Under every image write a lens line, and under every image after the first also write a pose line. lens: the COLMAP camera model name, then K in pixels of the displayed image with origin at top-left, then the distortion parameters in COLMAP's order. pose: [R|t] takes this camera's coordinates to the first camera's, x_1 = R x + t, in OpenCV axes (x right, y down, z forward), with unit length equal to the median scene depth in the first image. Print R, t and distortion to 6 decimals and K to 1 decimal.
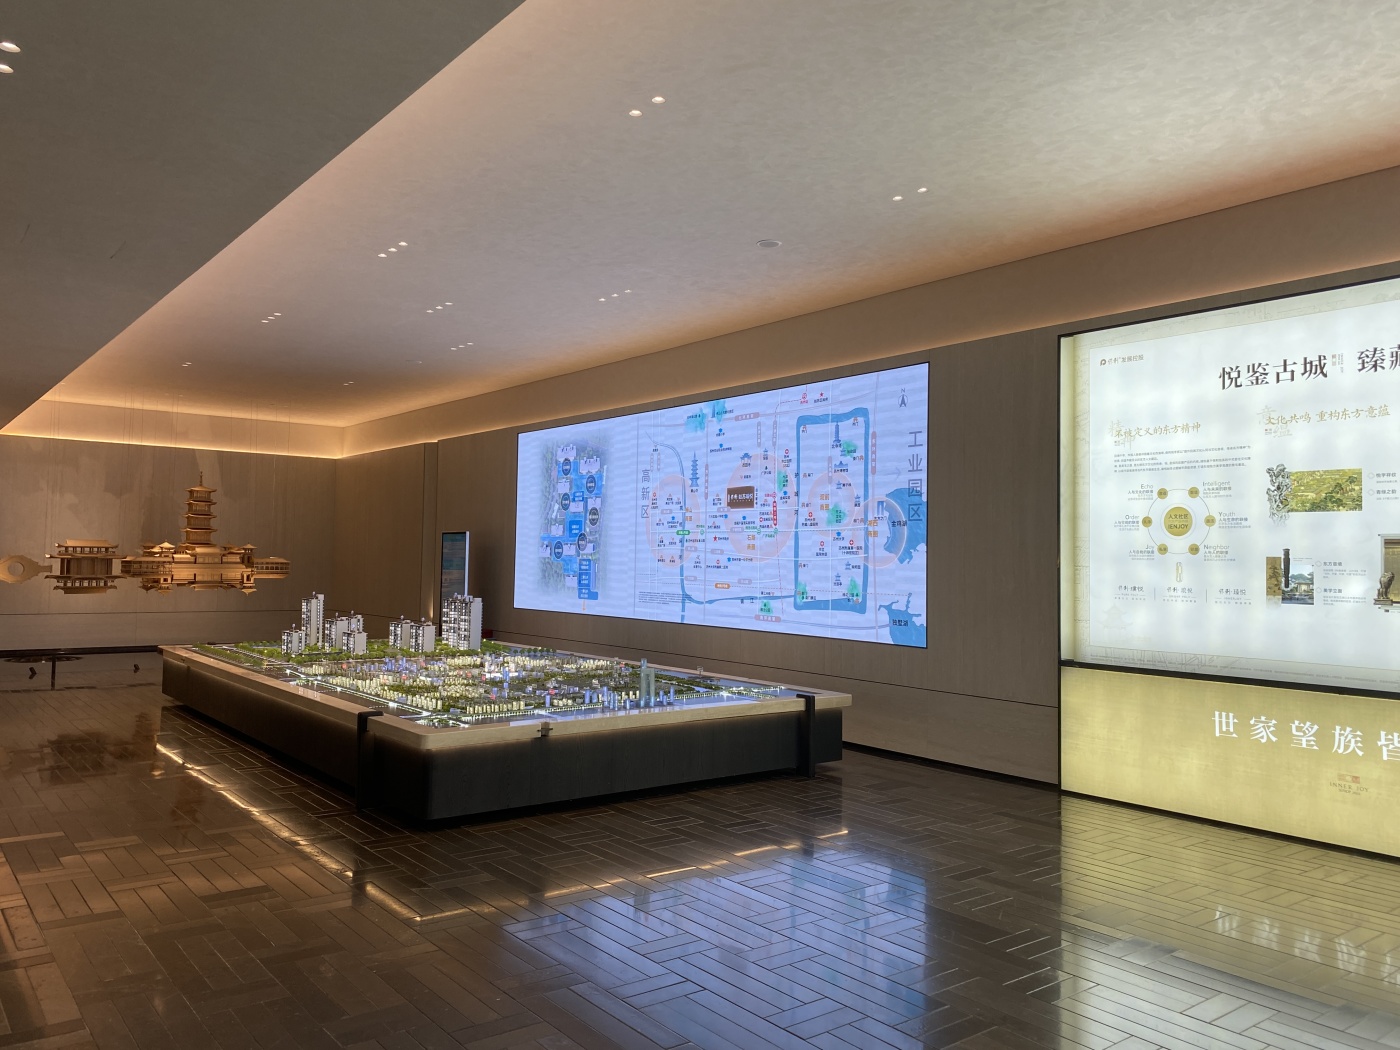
lens RADIAL K [[1058.9, 0, 688.6], [0, 1058.9, 525.1], [0, 0, 1]] dist [0.002214, 0.000040]
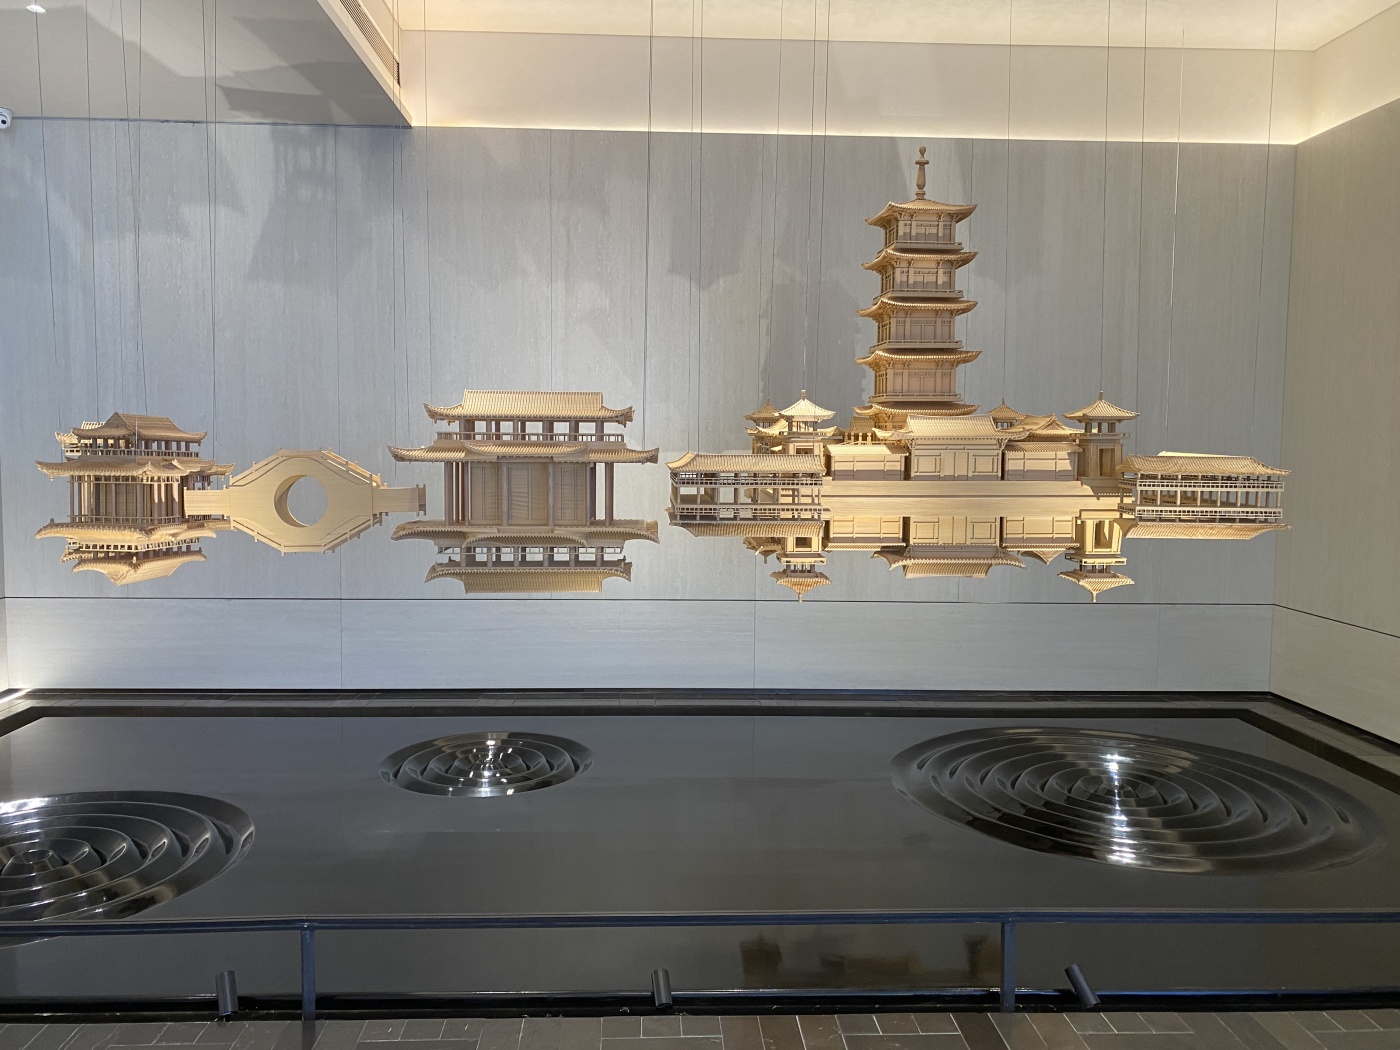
lens RADIAL K [[1058.9, 0, 696.1], [0, 1058.9, 521.2], [0, 0, 1]] dist [0.002214, 0.000040]
pose [[0.818108, 0.034700, -0.574016, -0.358560], [0.023606, 0.995310, 0.093812, 0.021206], [0.574579, -0.090299, 0.813452, 0.758081]]
